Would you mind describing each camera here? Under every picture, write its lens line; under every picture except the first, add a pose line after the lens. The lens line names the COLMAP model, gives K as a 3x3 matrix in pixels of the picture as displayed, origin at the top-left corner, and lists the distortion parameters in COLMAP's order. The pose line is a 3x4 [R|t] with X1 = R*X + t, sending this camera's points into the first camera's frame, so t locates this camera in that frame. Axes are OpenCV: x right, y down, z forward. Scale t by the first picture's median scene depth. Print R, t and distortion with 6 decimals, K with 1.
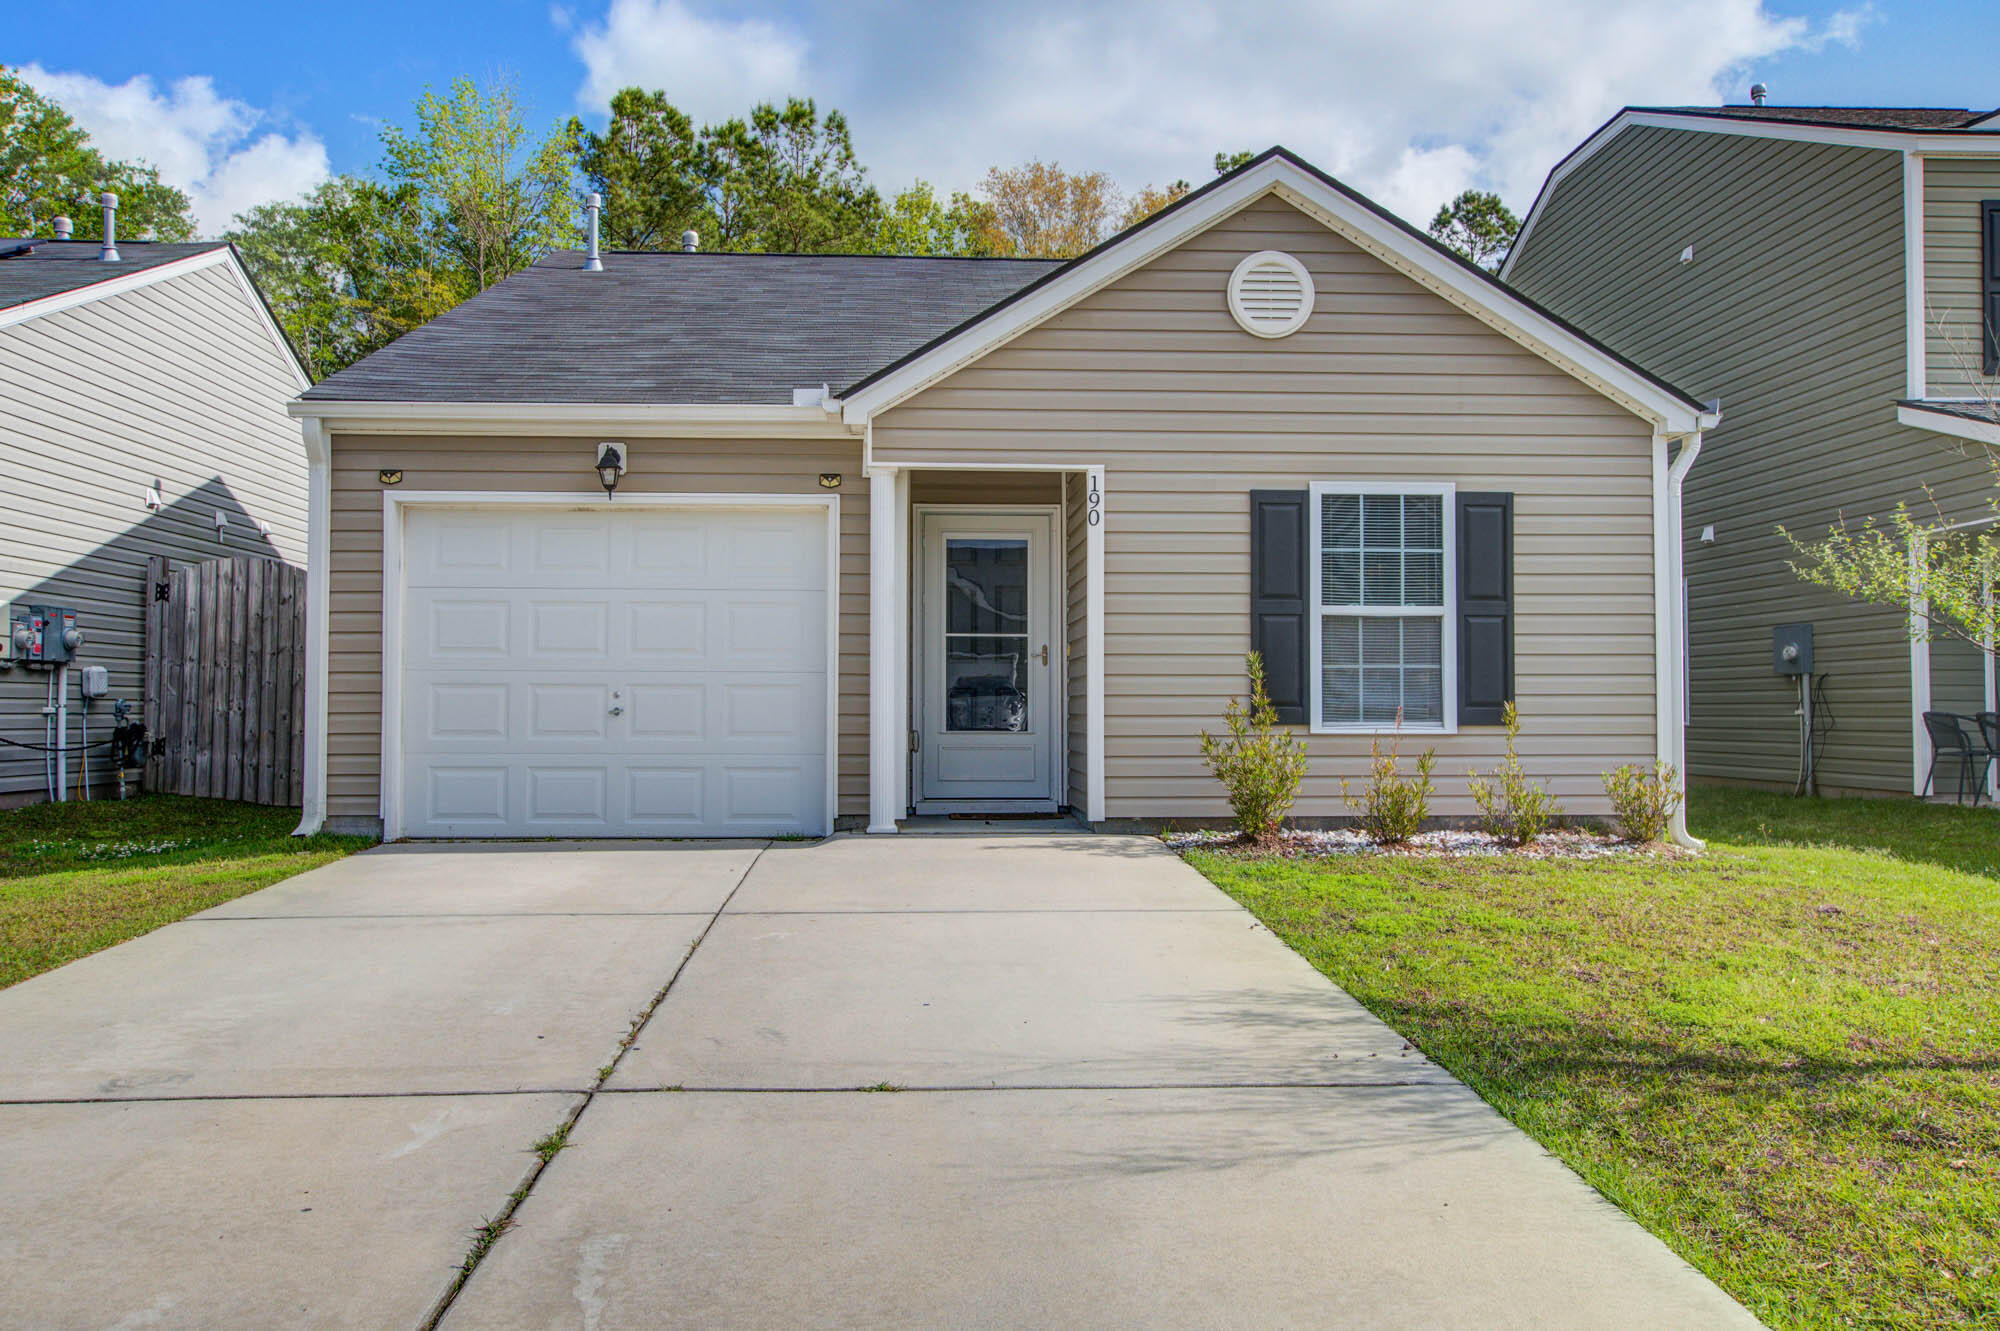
lens RADIAL K [[1592.3, 0, 1003.8], [0, 1592.3, 664.0], [0, 0, 1]] dist [-0.001595, 0.020734]
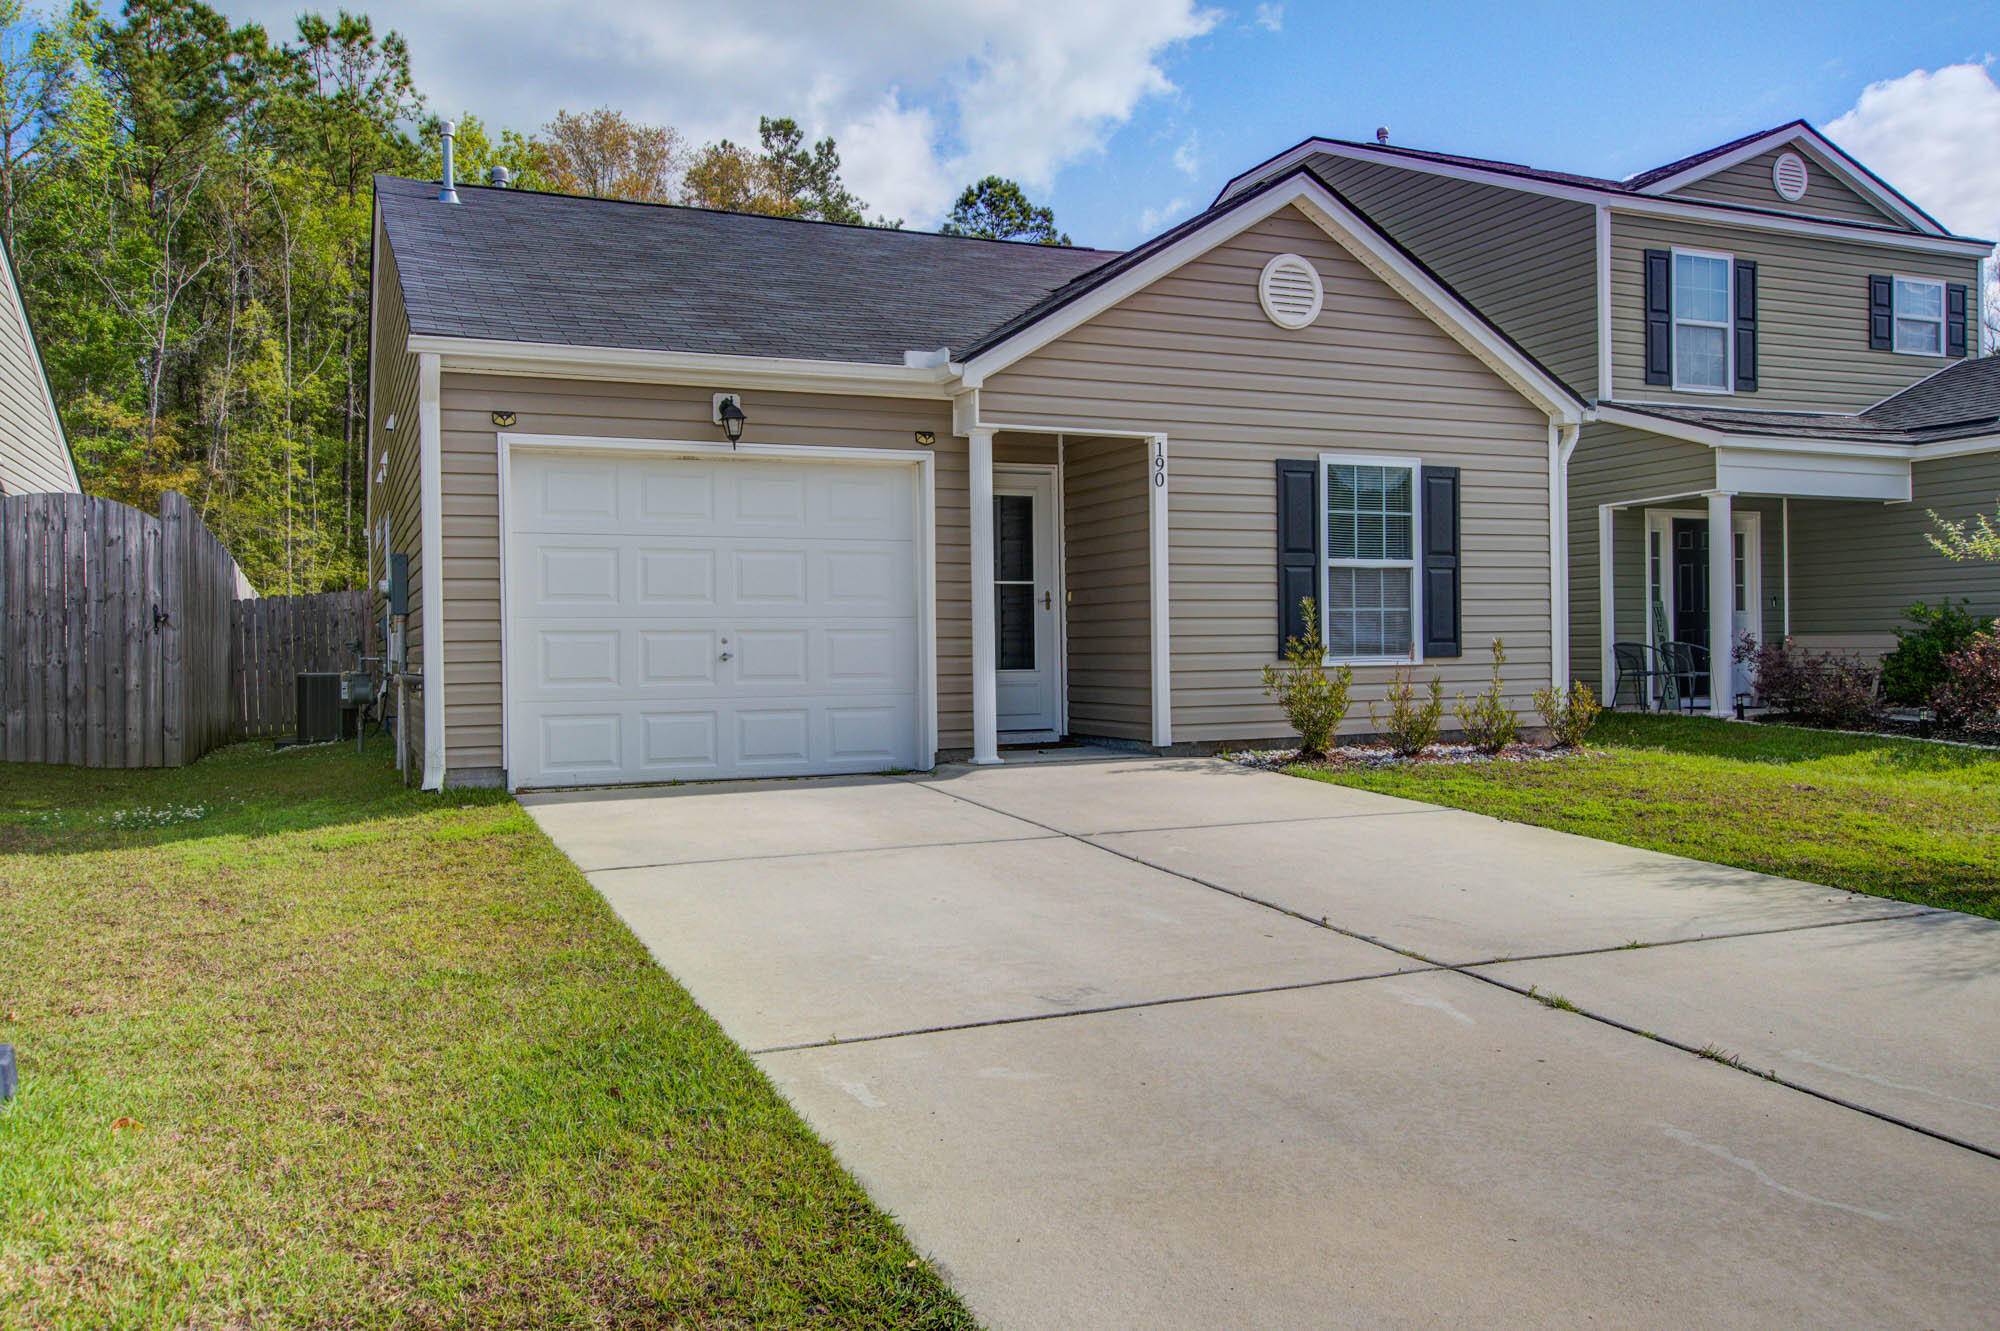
lens RADIAL K [[1515.1, 0, 999.5], [0, 1515.1, 666.8], [0, 0, 1]] dist [-0.010489, 0.021973]
pose [[0.936979, -0.017661, 0.348939, -0.423228], [0.003871, 0.999185, 0.040179, -0.002304], [-0.349364, -0.036296, 0.936284, 0.024852]]
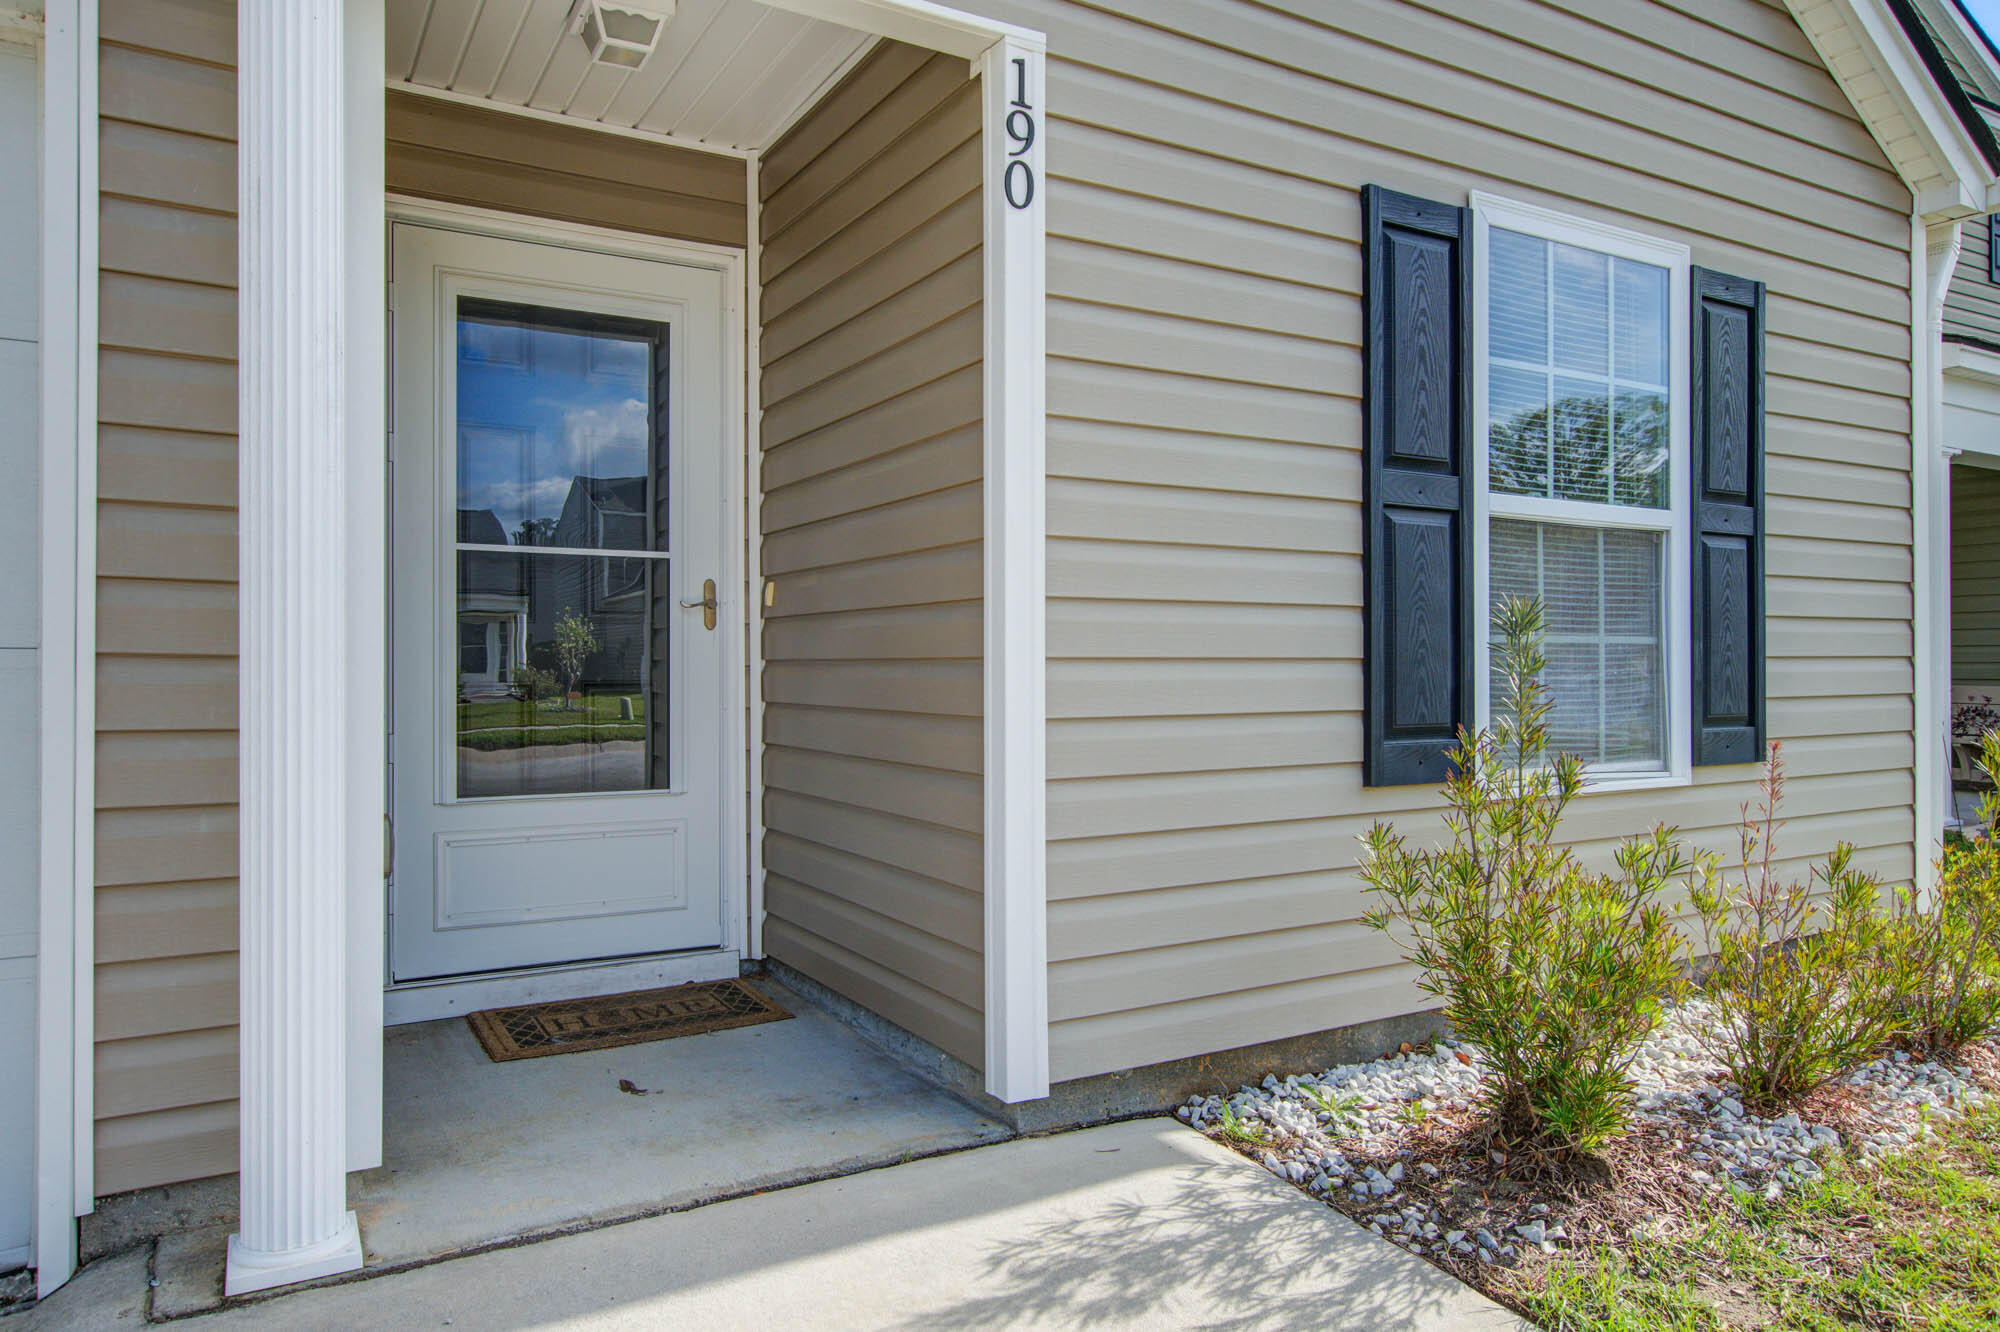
lens RADIAL K [[1313.5, 0, 1005.2], [0, 1313.5, 655.3], [0, 0, 1]] dist [-0.005203, 0.001056]
pose [[0.890311, 0.001970, 0.455348, -0.069662], [-0.010263, 0.999823, 0.015741, 0.001791], [-0.455237, -0.018688, 0.890174, 0.745573]]
